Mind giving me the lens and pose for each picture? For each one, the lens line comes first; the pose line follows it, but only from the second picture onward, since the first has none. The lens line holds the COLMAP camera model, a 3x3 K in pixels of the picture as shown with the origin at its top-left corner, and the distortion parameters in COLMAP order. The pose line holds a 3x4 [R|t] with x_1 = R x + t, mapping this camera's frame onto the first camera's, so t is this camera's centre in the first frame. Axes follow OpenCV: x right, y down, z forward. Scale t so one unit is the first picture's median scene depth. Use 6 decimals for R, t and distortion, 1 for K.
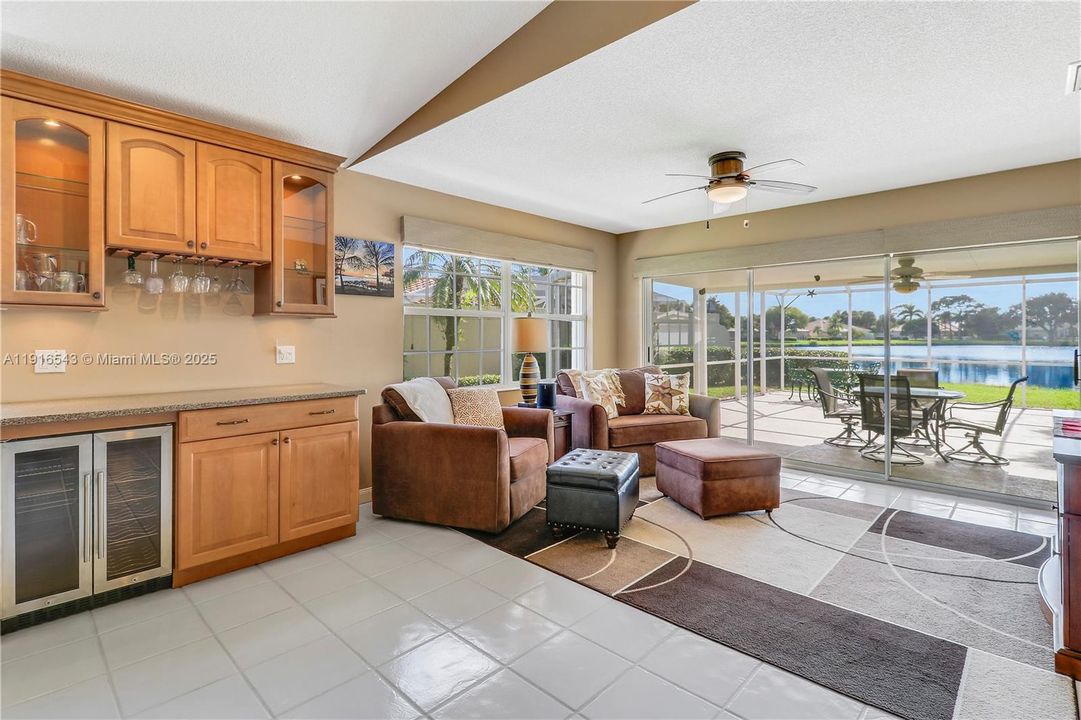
lens RADIAL K [[519.3, 0, 564.7], [0, 519.3, 329.2], [0, 0, 1]] dist [-0.001519, -0.010901]
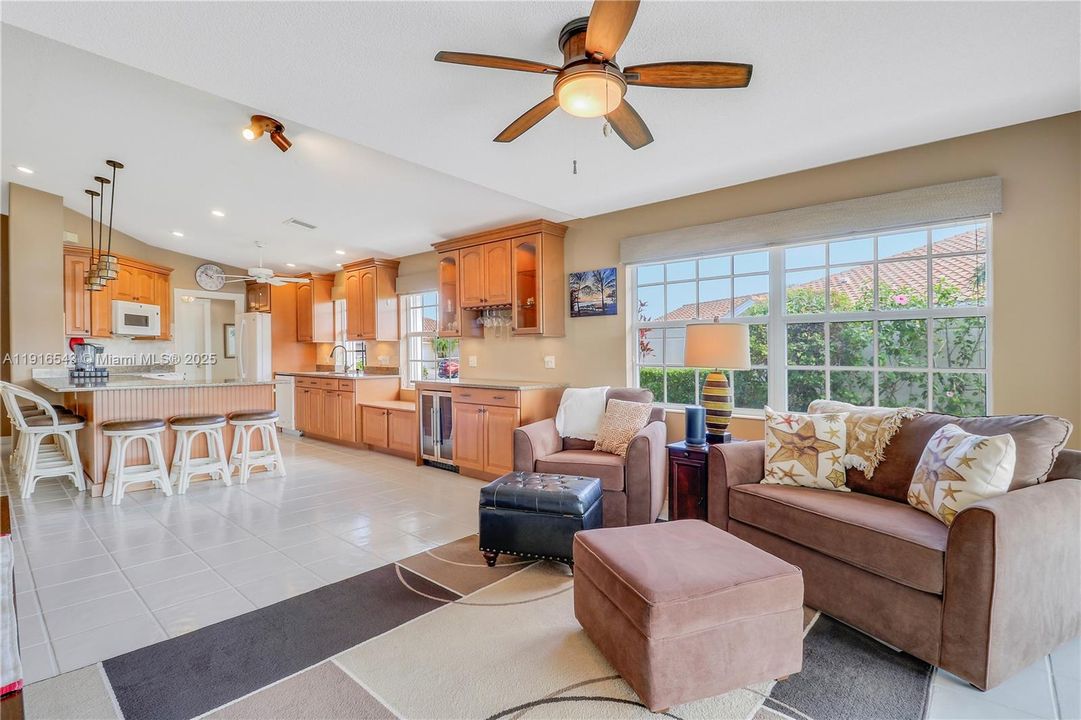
lens RADIAL K [[515.8, 0, 549.1], [0, 515.8, 360.4], [0, 0, 1]] dist [0.001878, -0.009332]
pose [[0.011205, 0.008338, -0.999902, 0.898917], [0.008440, 0.999929, 0.008433, 0.031035], [0.999902, -0.008533, 0.011134, 0.951522]]
